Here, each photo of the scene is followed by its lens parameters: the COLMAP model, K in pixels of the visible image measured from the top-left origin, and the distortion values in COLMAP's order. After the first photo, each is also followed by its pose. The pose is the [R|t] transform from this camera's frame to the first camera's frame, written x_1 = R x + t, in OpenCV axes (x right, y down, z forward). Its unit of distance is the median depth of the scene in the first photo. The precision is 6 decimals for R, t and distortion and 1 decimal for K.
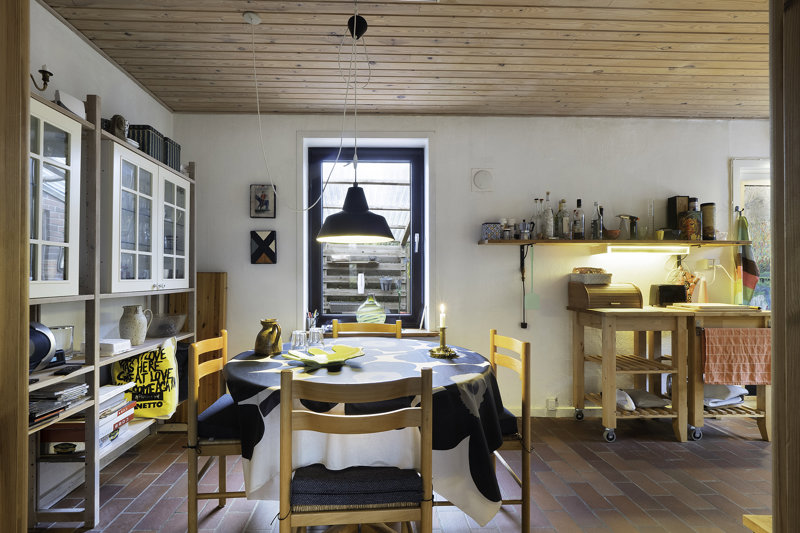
lens RADIAL K [[403.9, 0, 379.7], [0, 403.9, 269.9], [0, 0, 1]] dist [-0.016258, 0.002831]
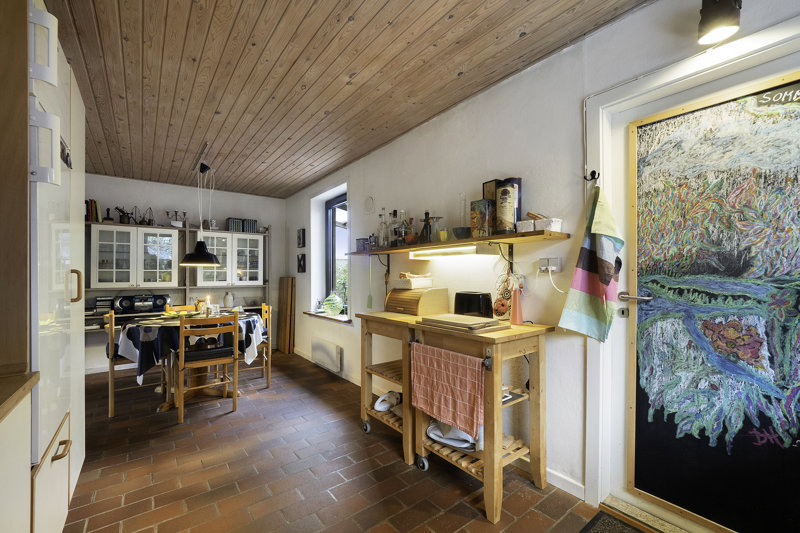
lens RADIAL K [[336.6, 0, 388.3], [0, 336.6, 271.9], [0, 0, 1]] dist [-0.012261, 0.000914]
pose [[0.570481, -0.011519, -0.821230, 1.179081], [0.017537, 0.999845, -0.001842, -0.007577], [0.821123, -0.013351, 0.570594, 0.453382]]
